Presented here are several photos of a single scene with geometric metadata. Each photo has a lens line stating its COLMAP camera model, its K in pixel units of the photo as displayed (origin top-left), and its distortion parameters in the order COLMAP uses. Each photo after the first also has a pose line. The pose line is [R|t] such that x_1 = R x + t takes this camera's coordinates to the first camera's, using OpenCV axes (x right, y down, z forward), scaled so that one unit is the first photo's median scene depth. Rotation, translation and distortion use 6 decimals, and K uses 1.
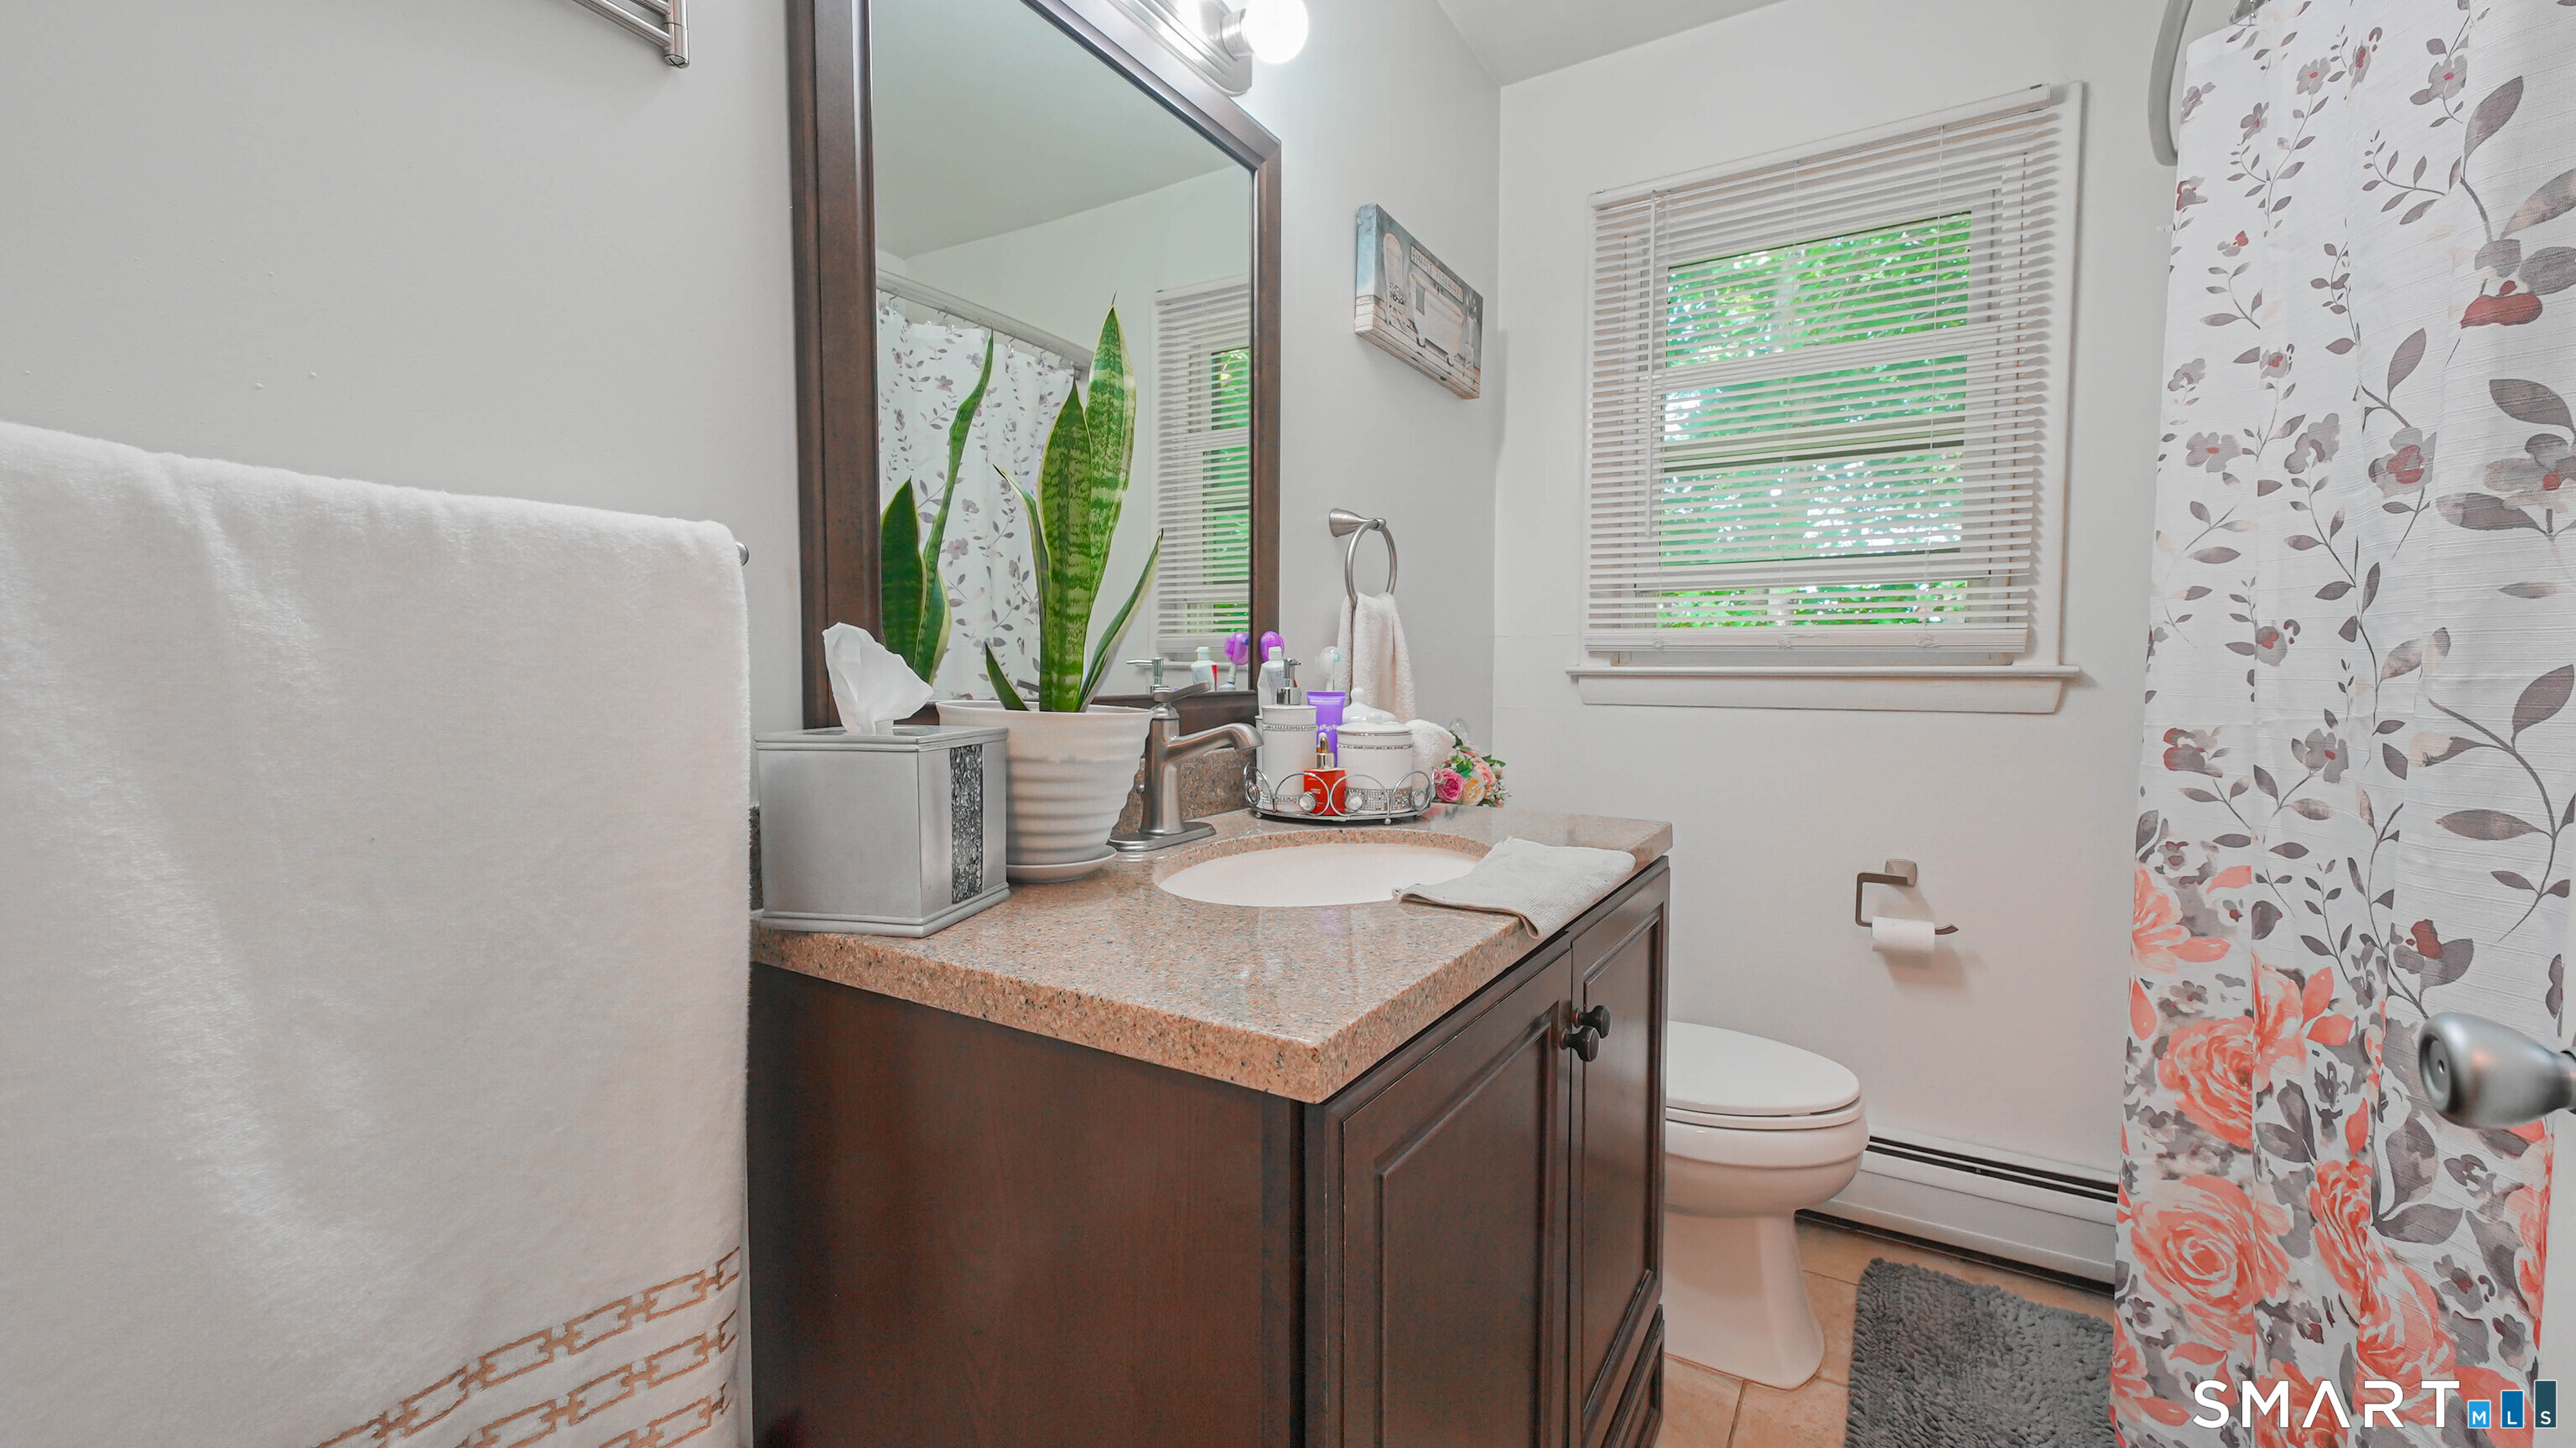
lens RADIAL K [[1002.4, 0, 1354.1], [0, 1002.4, 720.1], [0, 0, 1]] dist [0.026420, -0.016079]
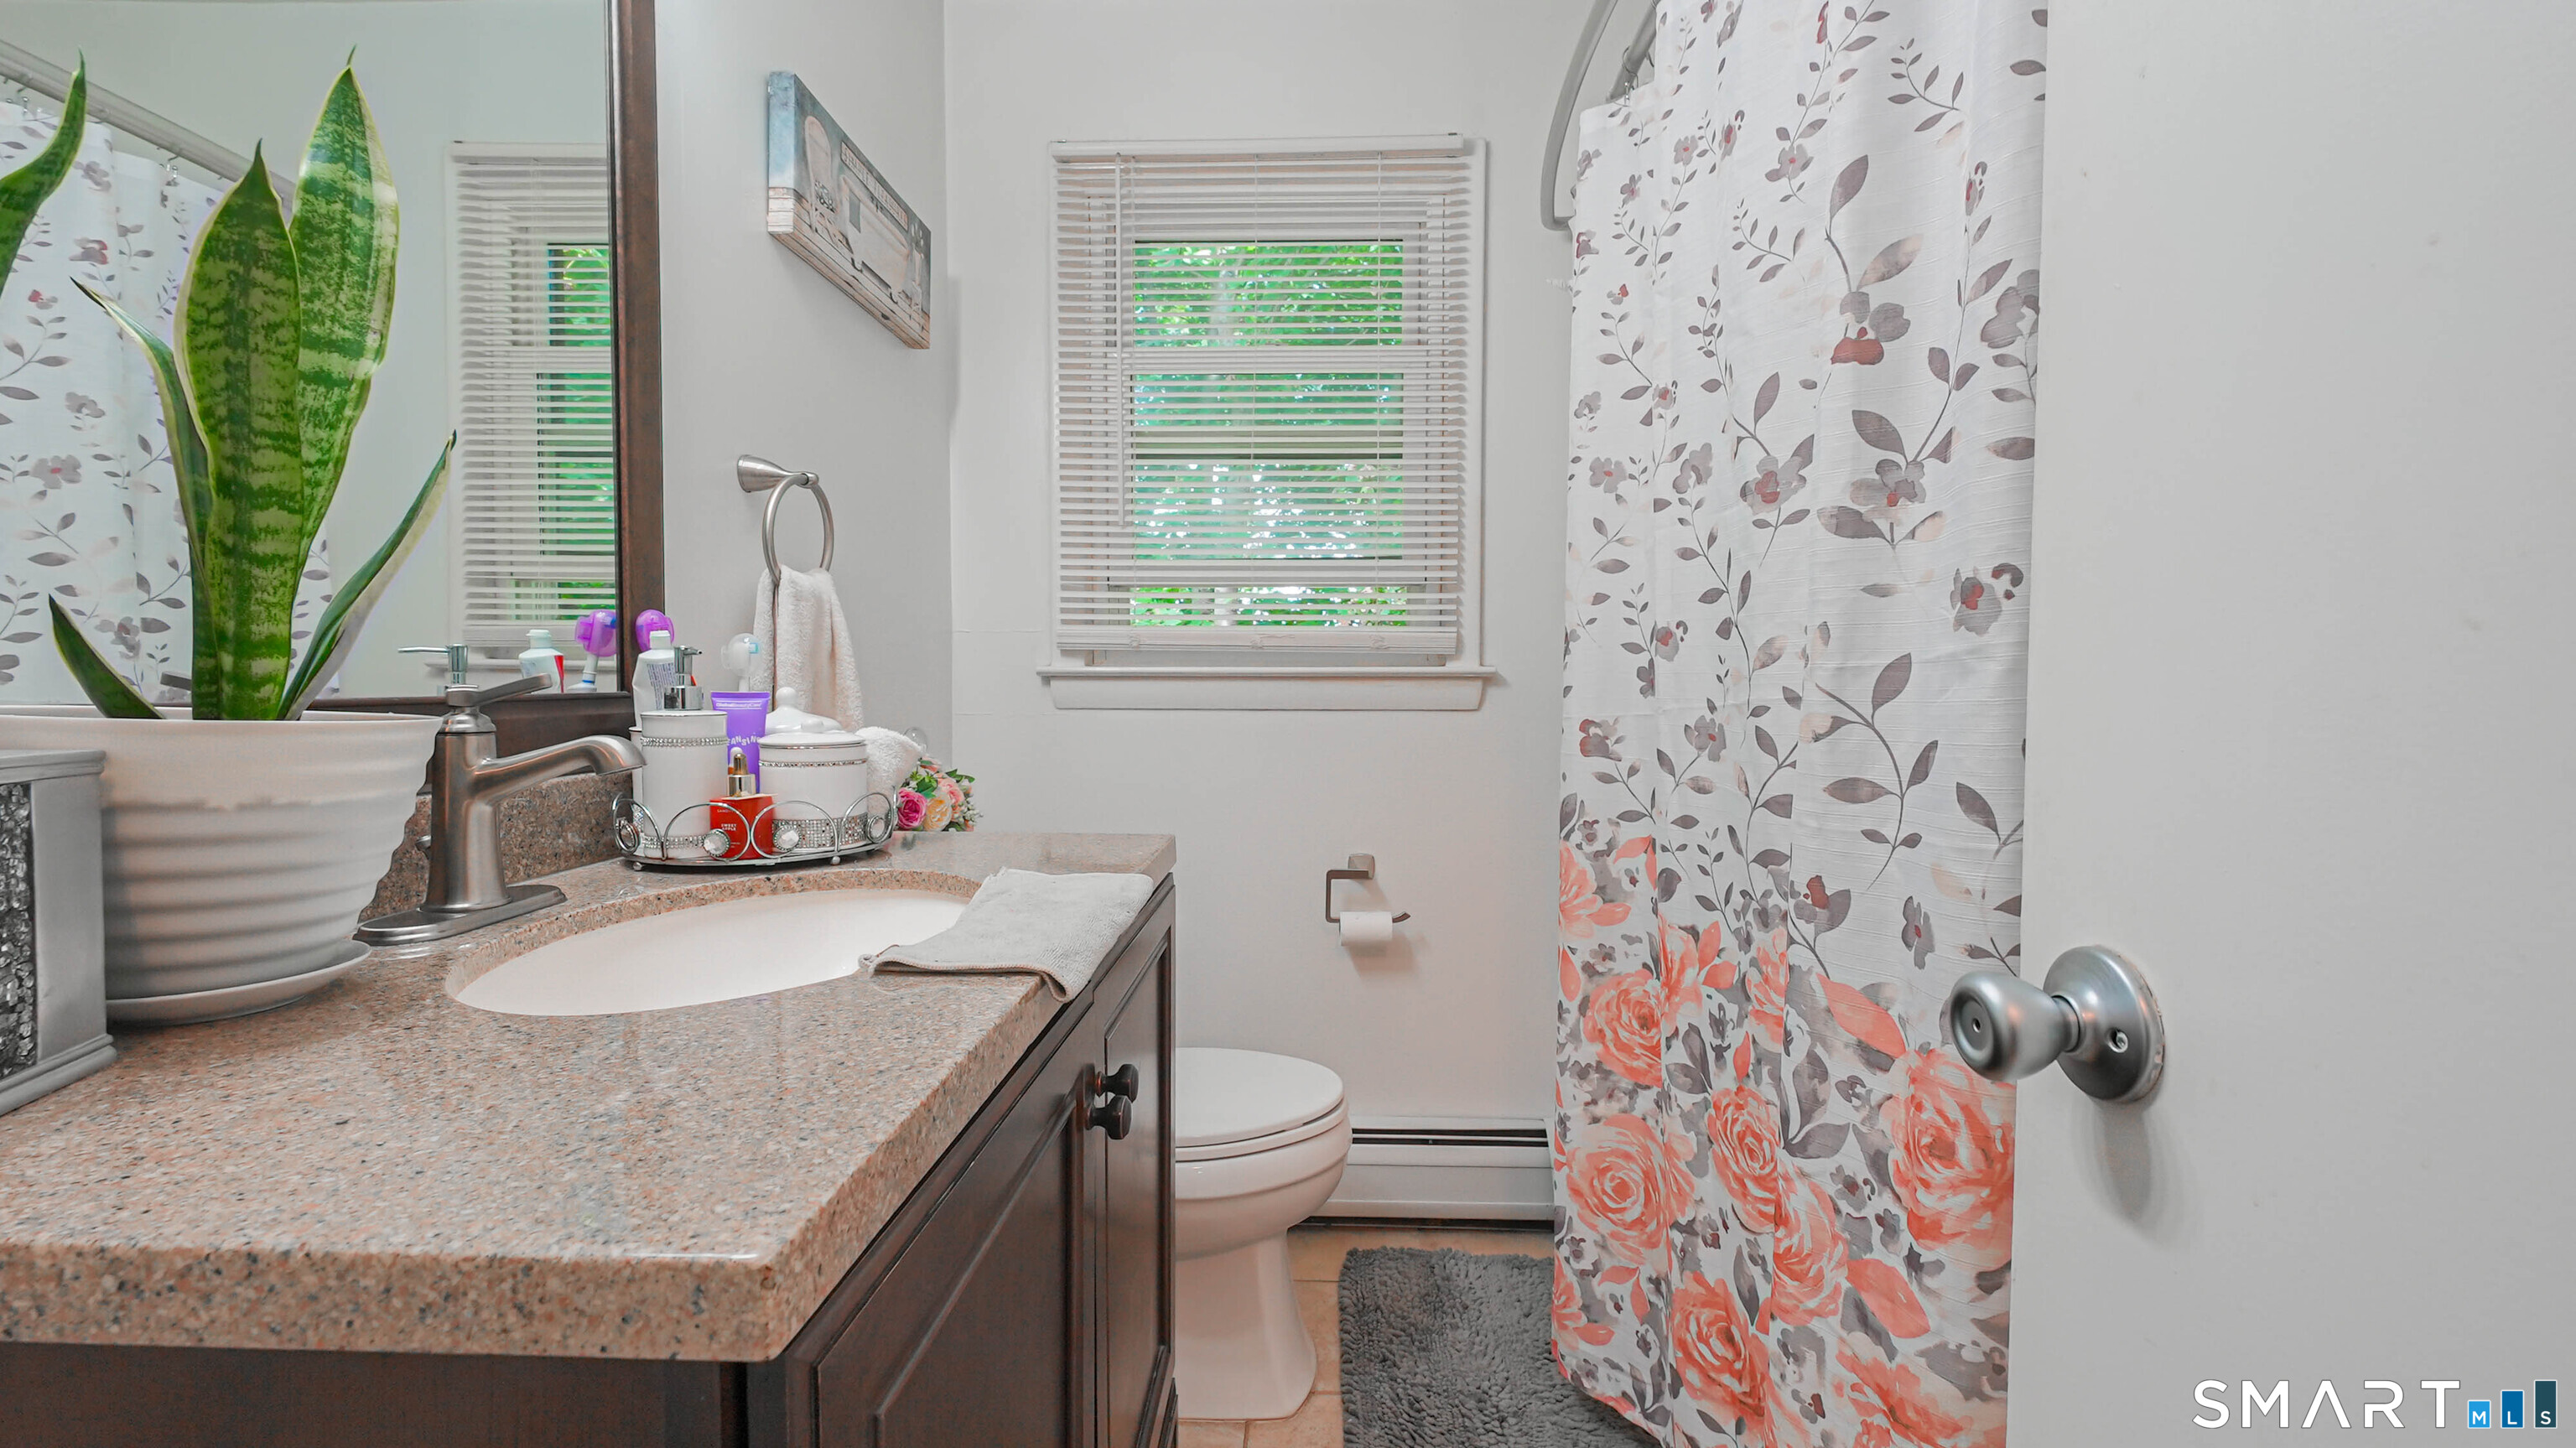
lens RADIAL K [[1069.1, 0, 1281.2], [0, 1069.1, 712.6], [0, 0, 1]] dist [0.017983, -0.008751]
pose [[0.900392, -0.019377, 0.434649, -0.012367], [0.026378, 0.999601, -0.010081, 0.005020], [-0.434280, 0.020542, 0.900544, 0.101364]]
